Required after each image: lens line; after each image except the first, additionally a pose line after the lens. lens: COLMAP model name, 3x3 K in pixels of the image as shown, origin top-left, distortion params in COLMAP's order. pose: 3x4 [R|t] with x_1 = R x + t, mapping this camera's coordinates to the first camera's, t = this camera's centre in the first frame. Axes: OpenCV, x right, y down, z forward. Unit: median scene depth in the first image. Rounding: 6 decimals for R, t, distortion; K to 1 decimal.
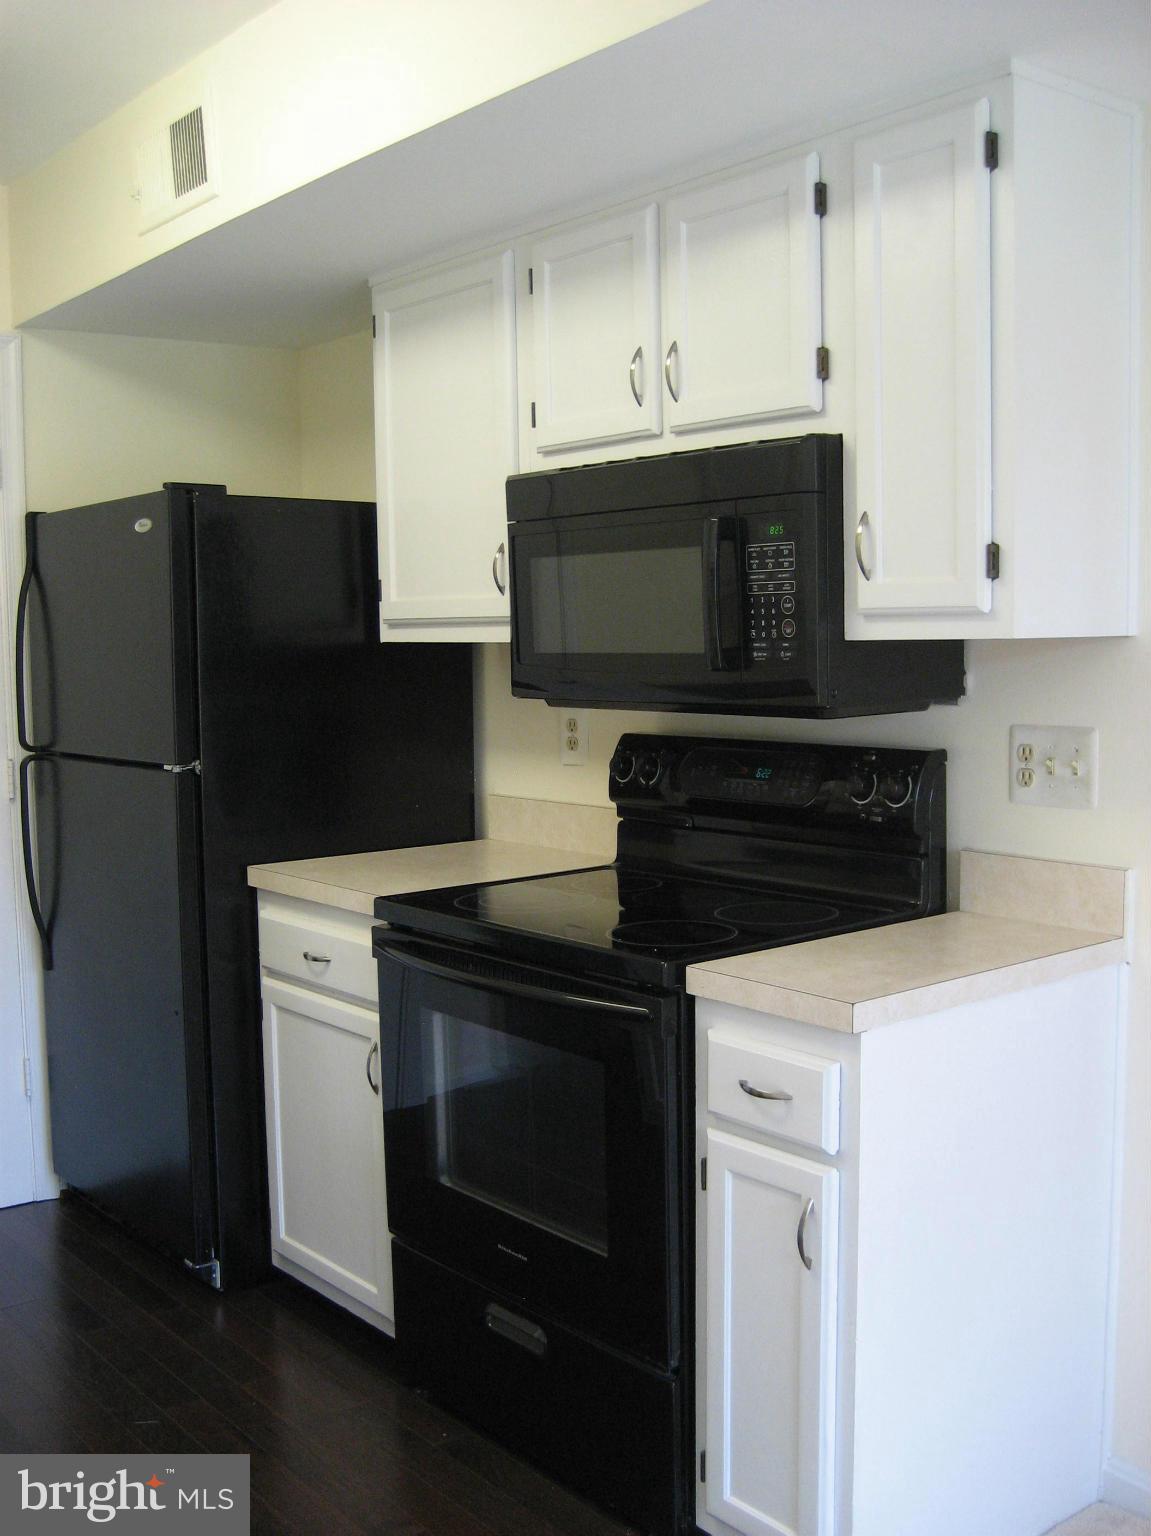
lens RADIAL K [[1588.9, 0, 570.9], [0, 1588.9, 800.4], [0, 0, 1]] dist [-0.144848, 0.174139]
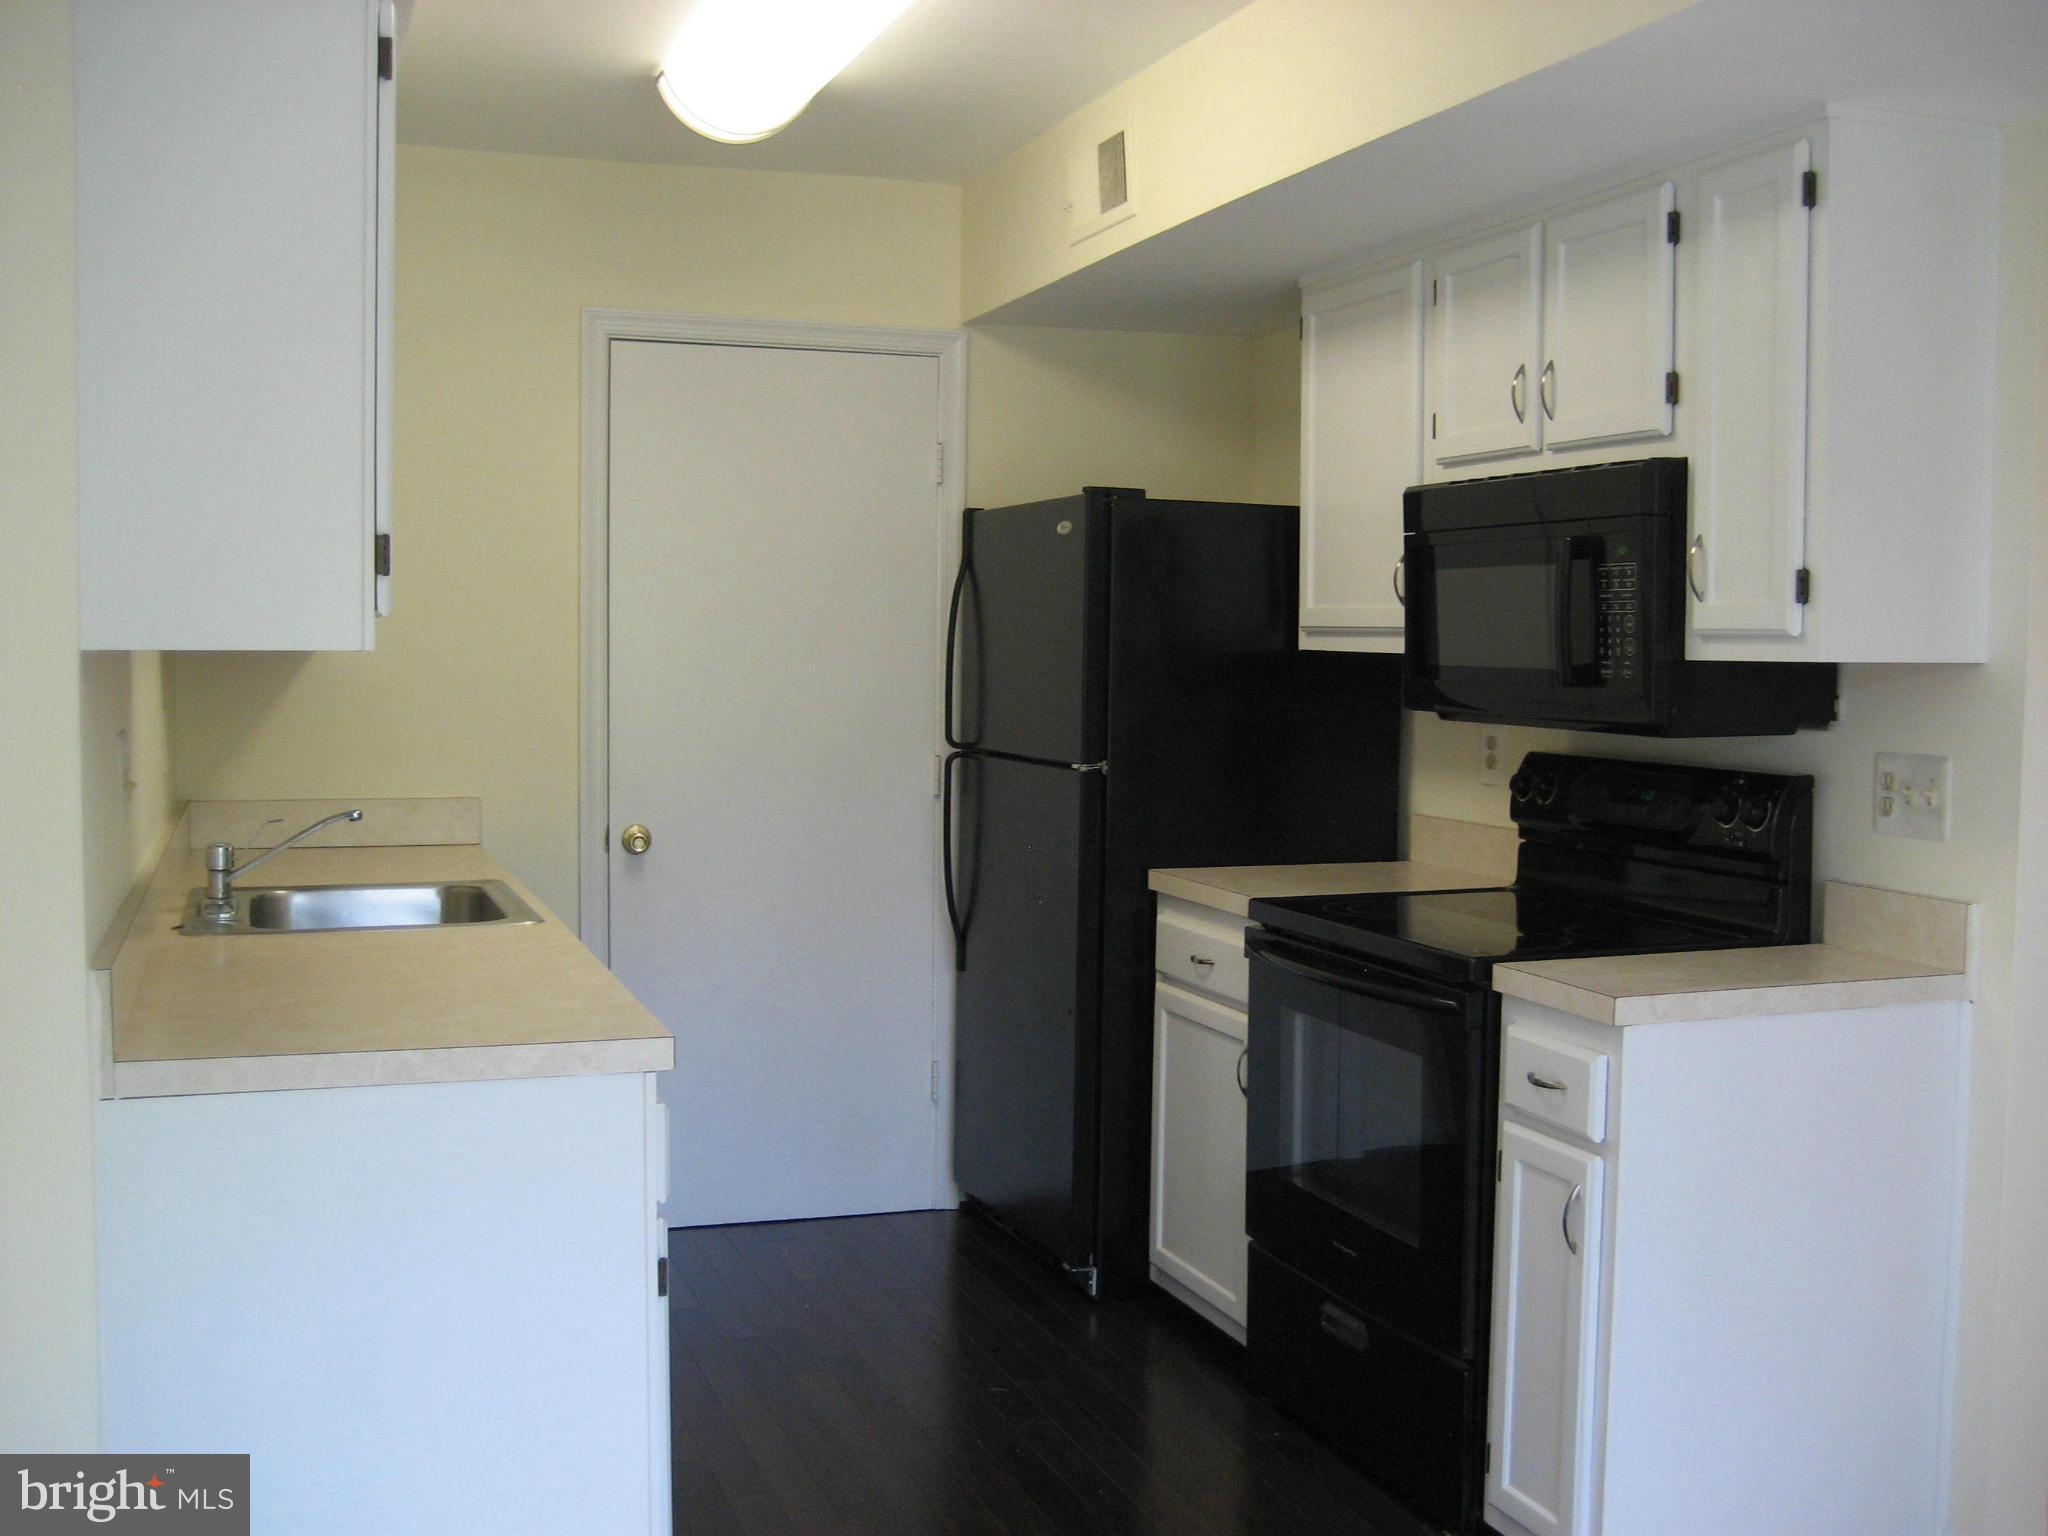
lens RADIAL K [[2118.5, 0, 1073.0], [0, 2118.5, 773.1], [0, 0, 1]] dist [-0.144848, 0.174139]
pose [[0.949846, 0.044424, -0.309547, 0.193313], [-0.057154, 0.997847, -0.032174, 0.032108], [0.307451, 0.048252, 0.950340, -0.345708]]
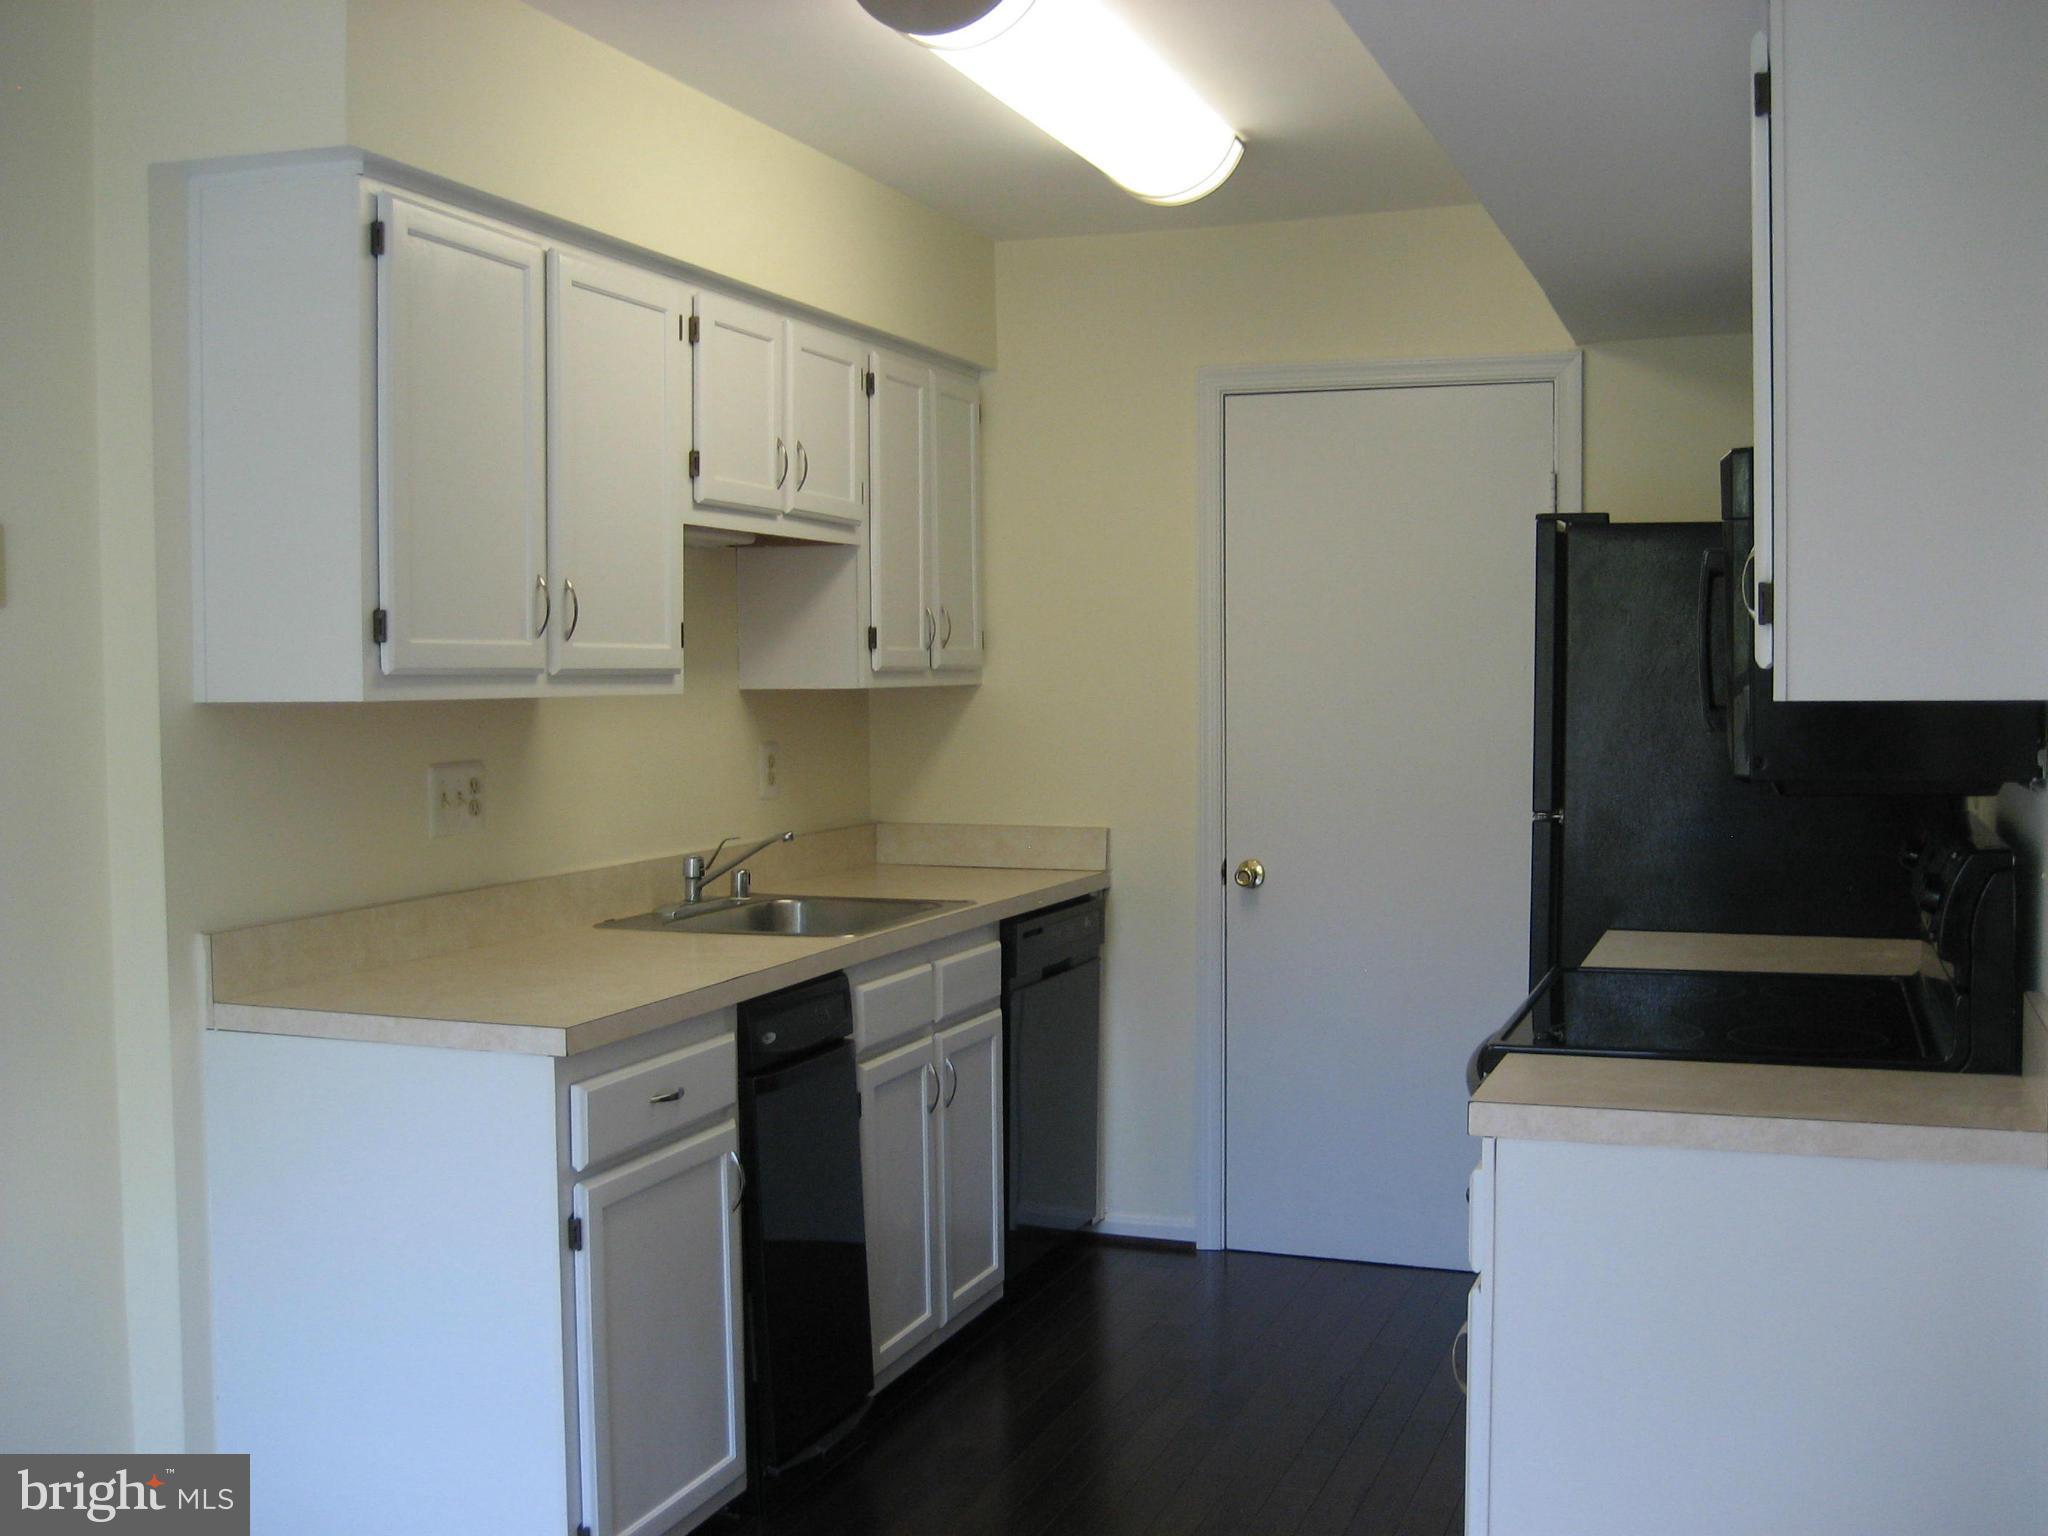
lens RADIAL K [[2118.5, 0, 1073.0], [0, 2118.5, 773.1], [0, 0, 1]] dist [-0.144848, 0.174139]
pose [[0.521556, 0.053010, -0.851569, 0.789083], [-0.091624, 0.995776, 0.005870, -0.032614], [0.848283, 0.074963, 0.524210, 0.122461]]
